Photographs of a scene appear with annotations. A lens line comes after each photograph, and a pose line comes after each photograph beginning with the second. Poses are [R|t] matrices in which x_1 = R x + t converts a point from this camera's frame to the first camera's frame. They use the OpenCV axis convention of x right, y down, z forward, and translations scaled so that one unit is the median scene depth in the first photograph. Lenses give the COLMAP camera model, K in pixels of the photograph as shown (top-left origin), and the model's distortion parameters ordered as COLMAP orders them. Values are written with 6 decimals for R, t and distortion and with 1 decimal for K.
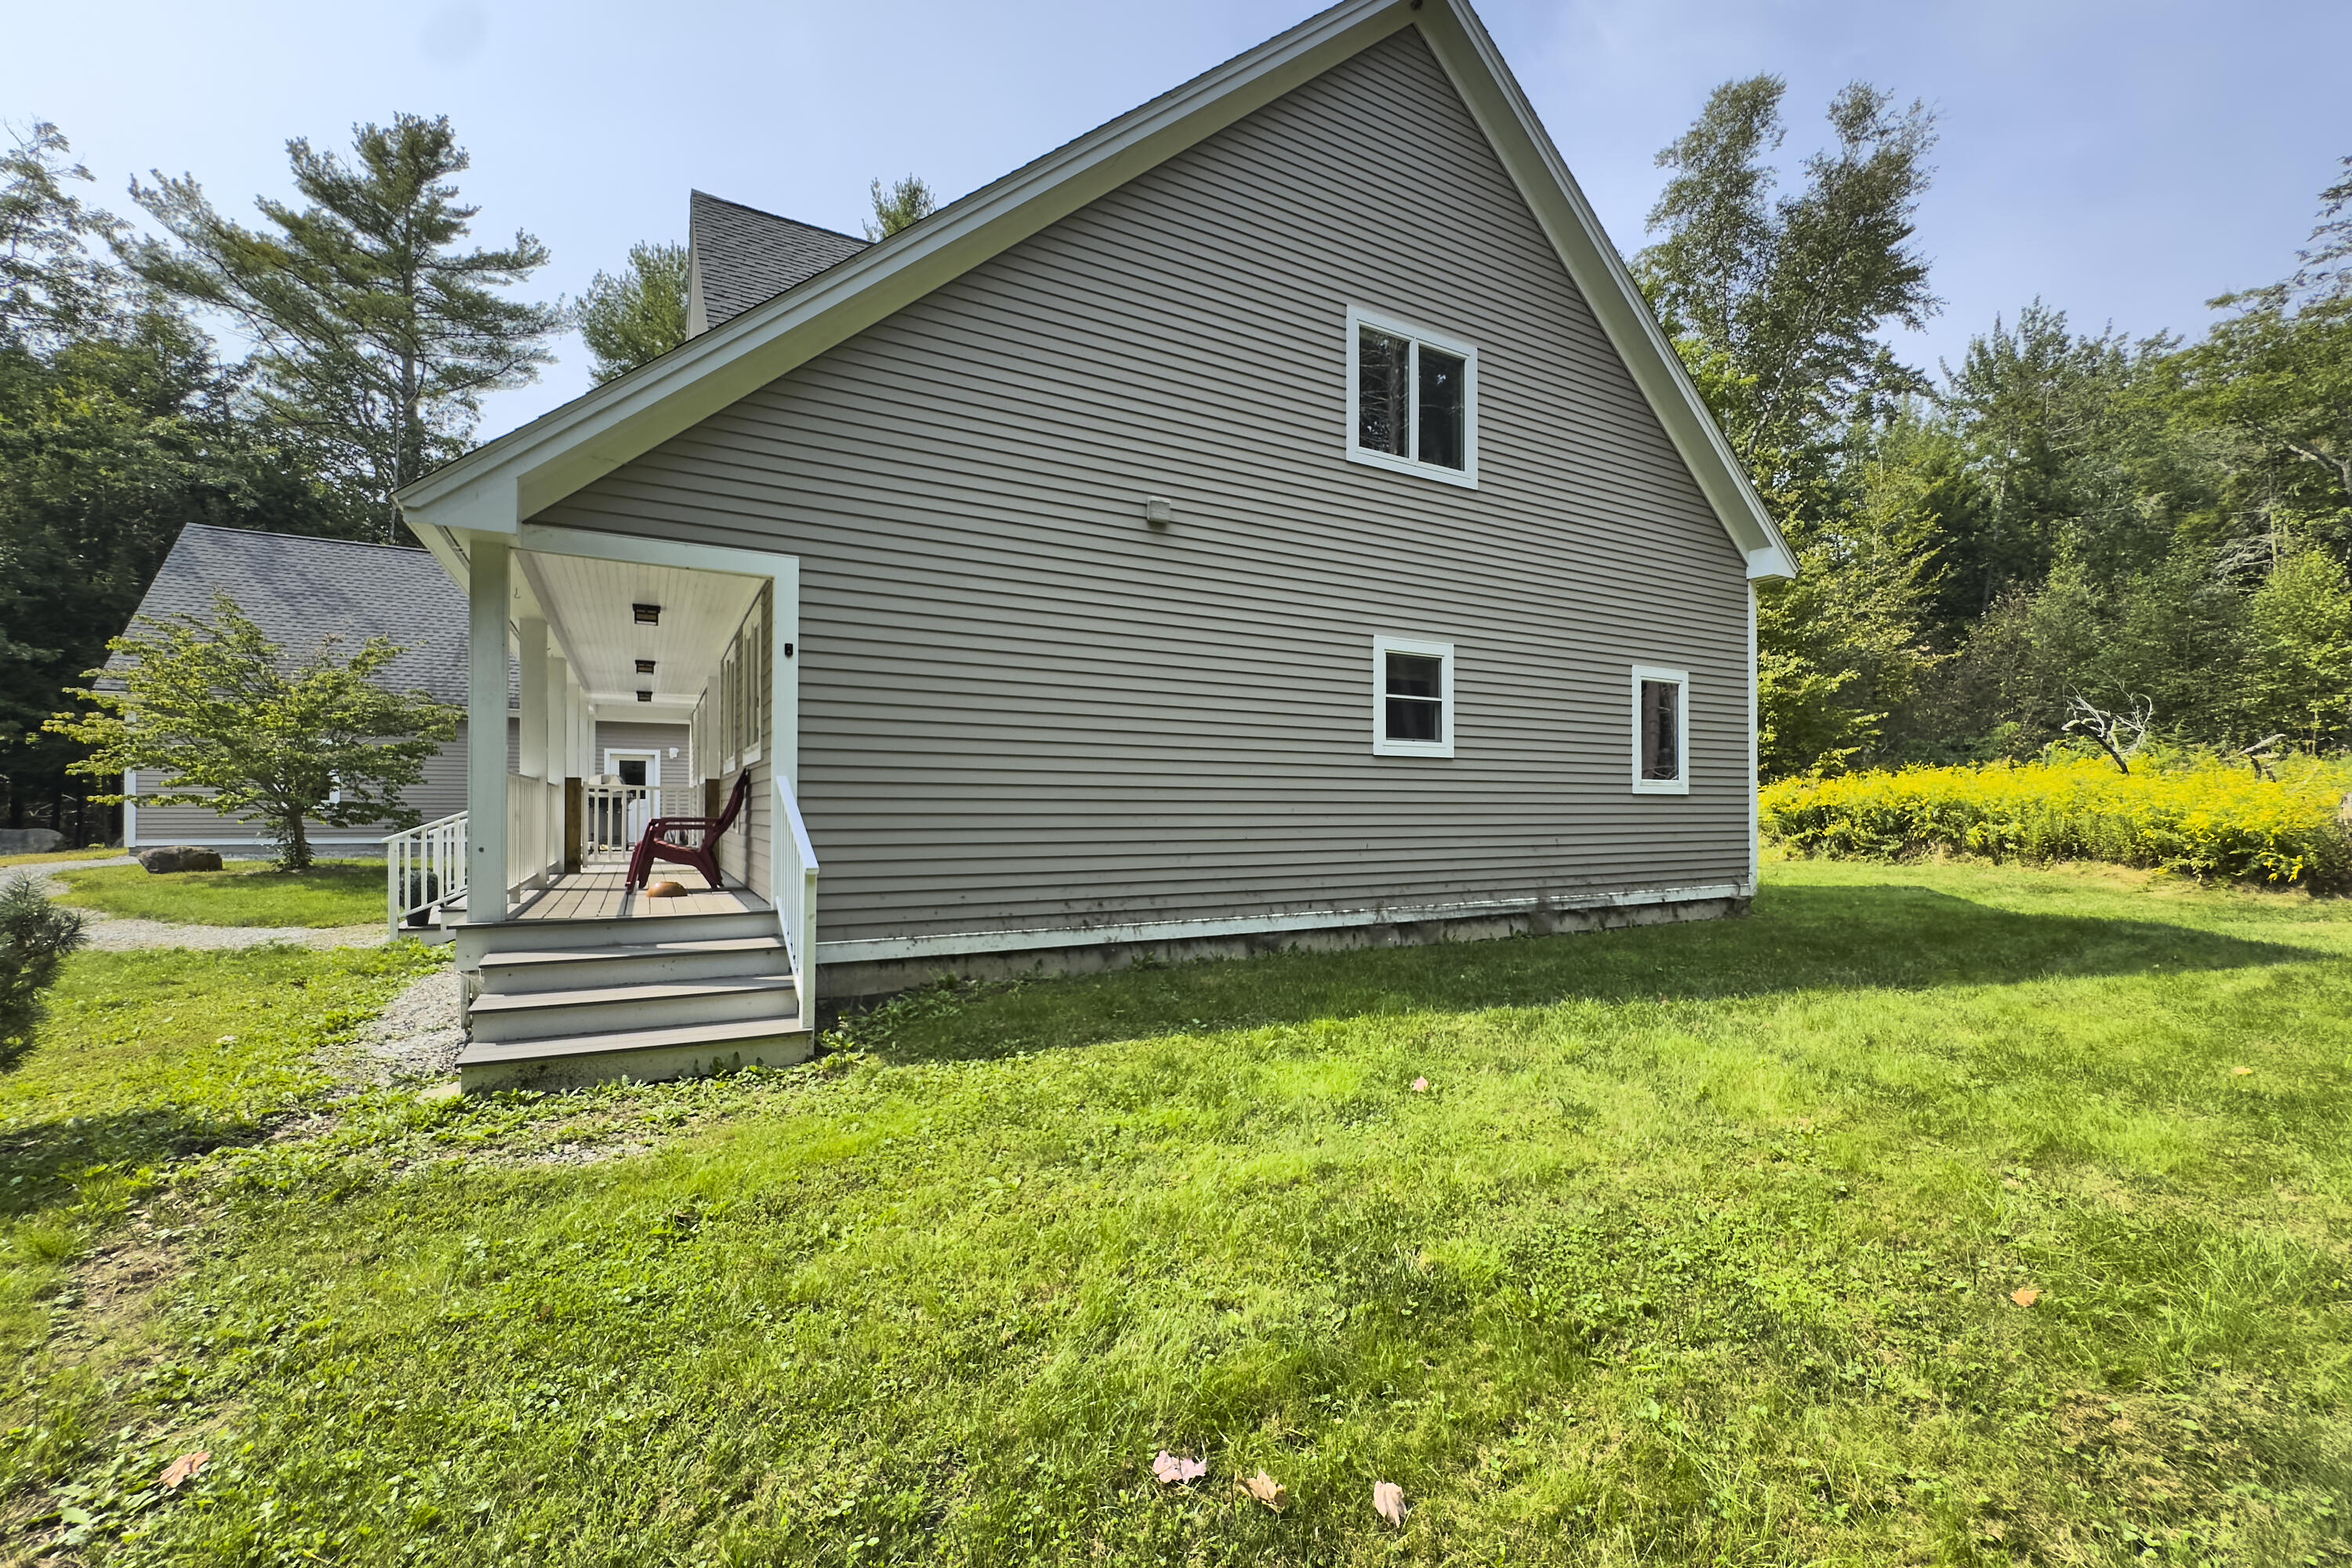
lens RADIAL K [[969.6, 0, 1170.5], [0, 969.6, 785.6], [0, 0, 1]] dist [-0.000665, -0.000123]
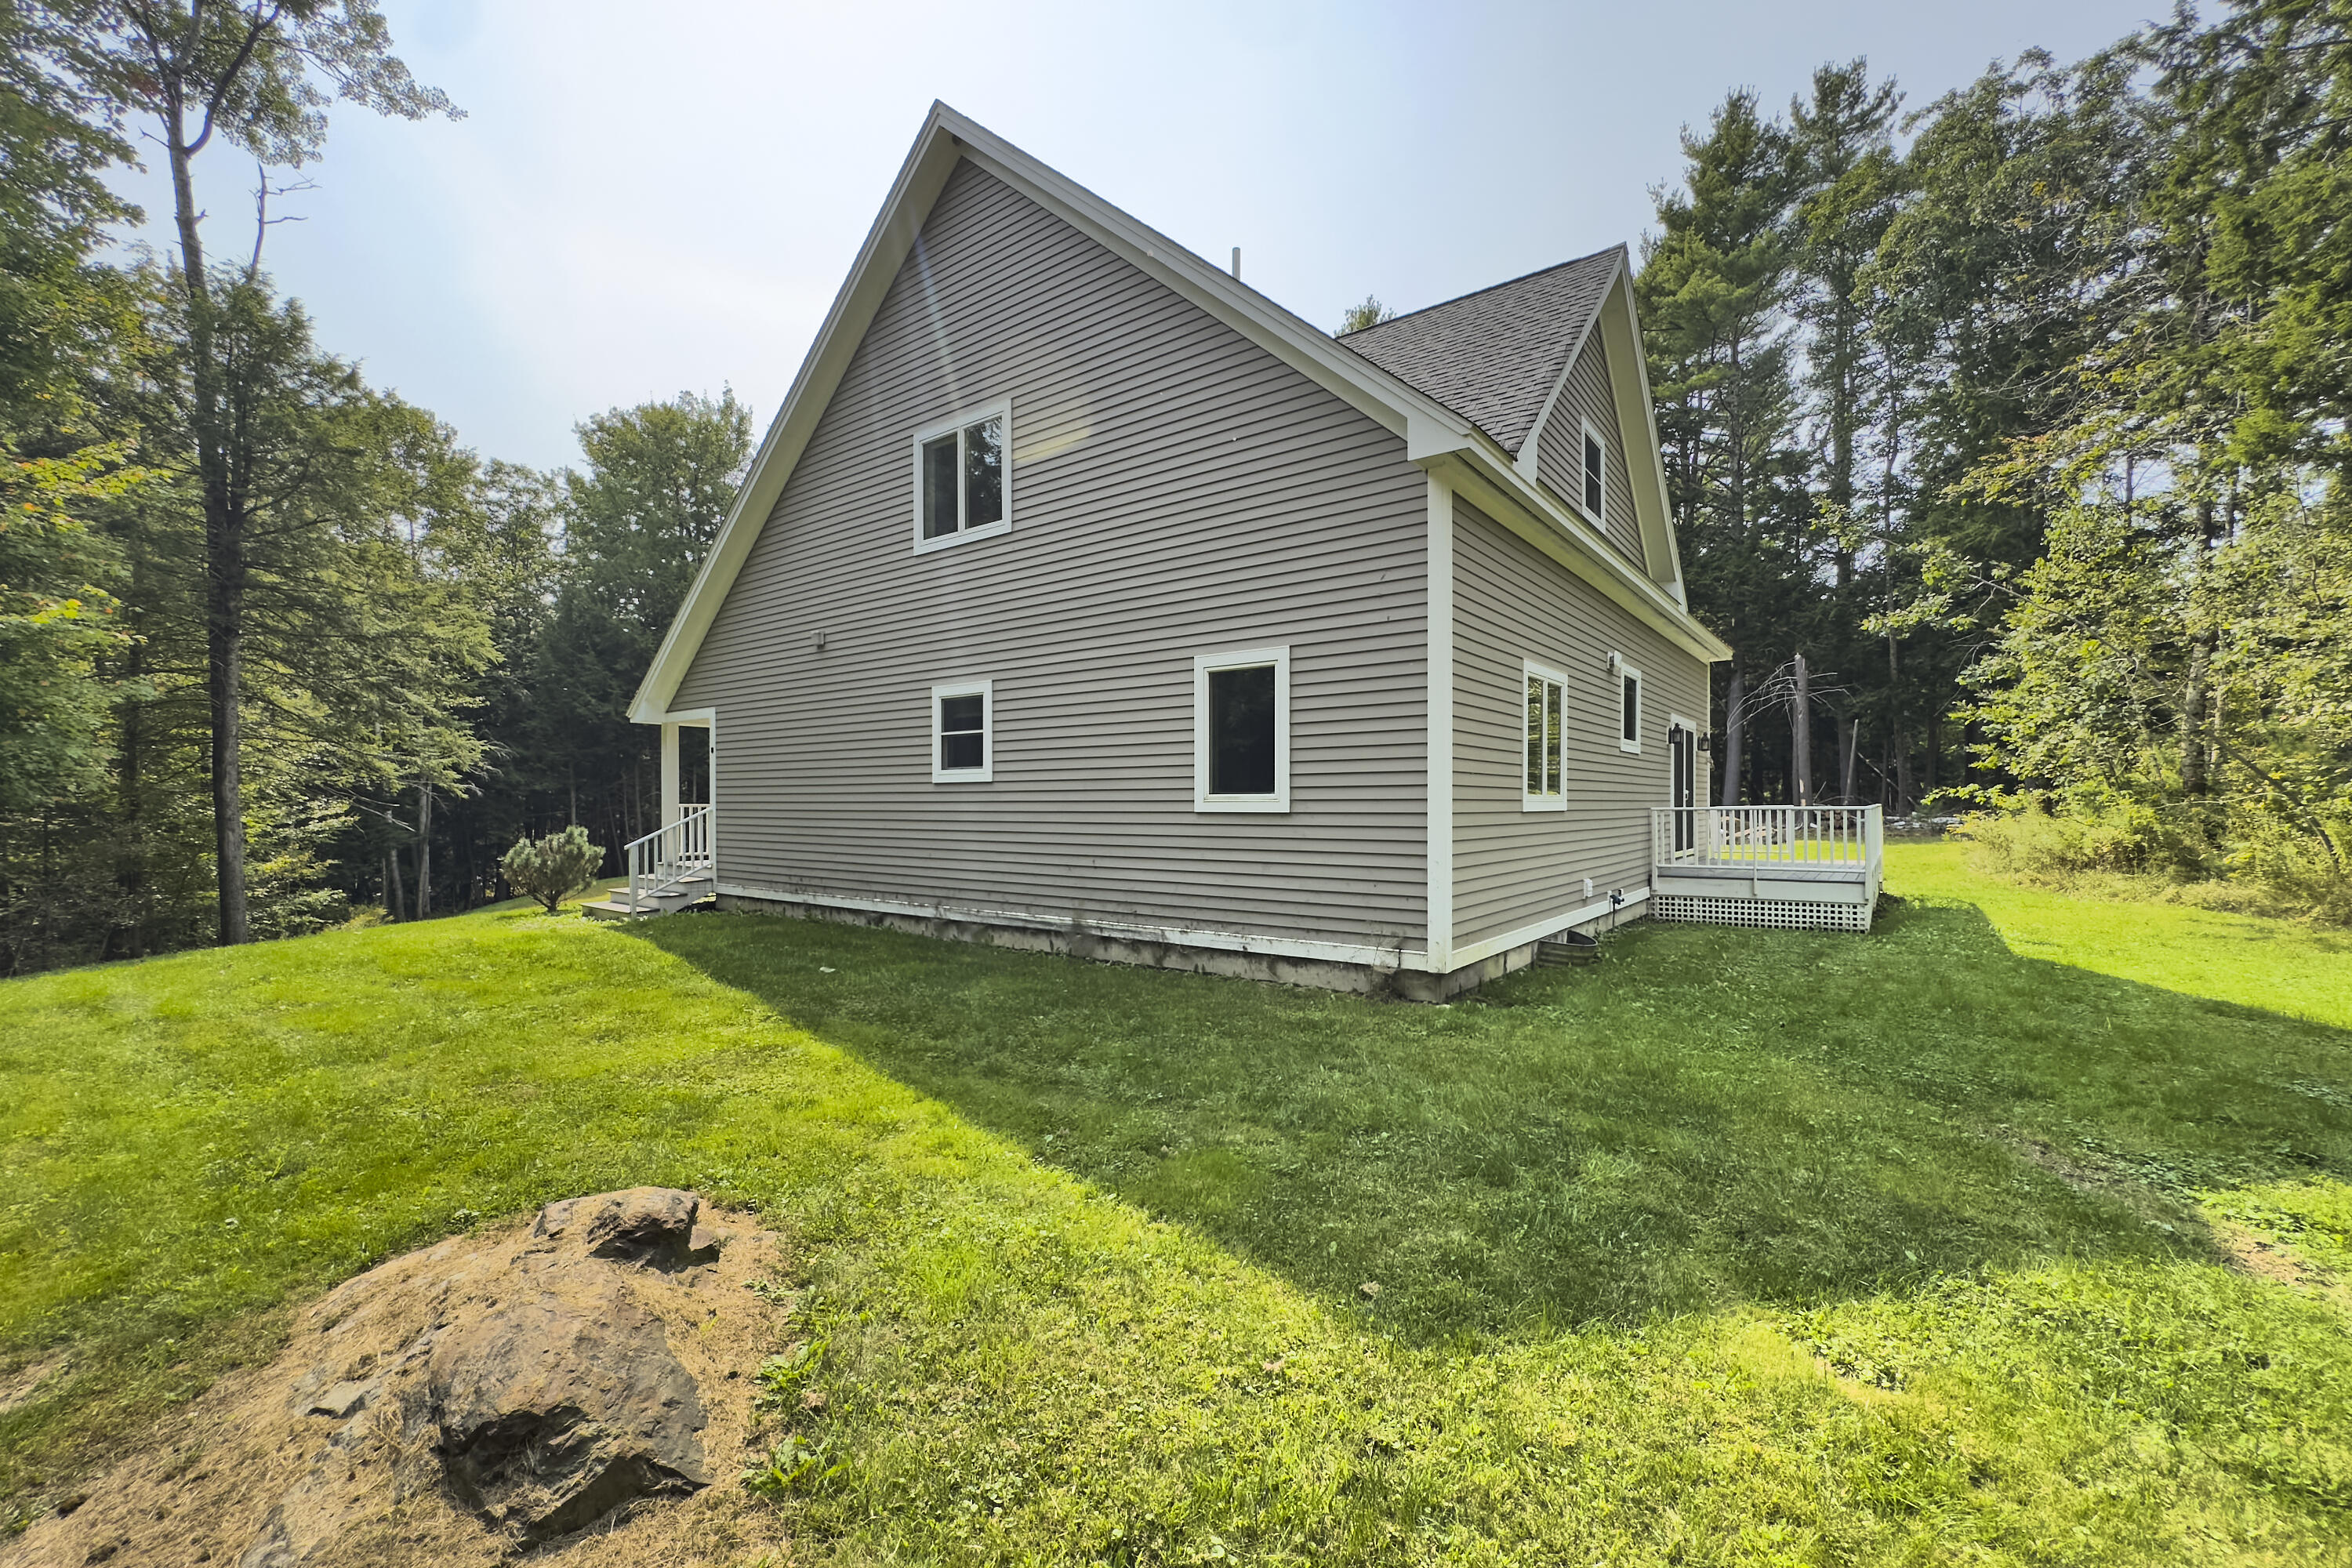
lens RADIAL K [[969.6, 0, 1169.4], [0, 969.6, 802.3], [0, 0, 1]] dist [-0.000665, -0.000123]
pose [[0.391730, -0.005962, -0.920061, 1.412240], [0.020859, 0.999780, 0.002402, -0.002929], [0.919844, -0.020132, 0.391768, 0.752131]]
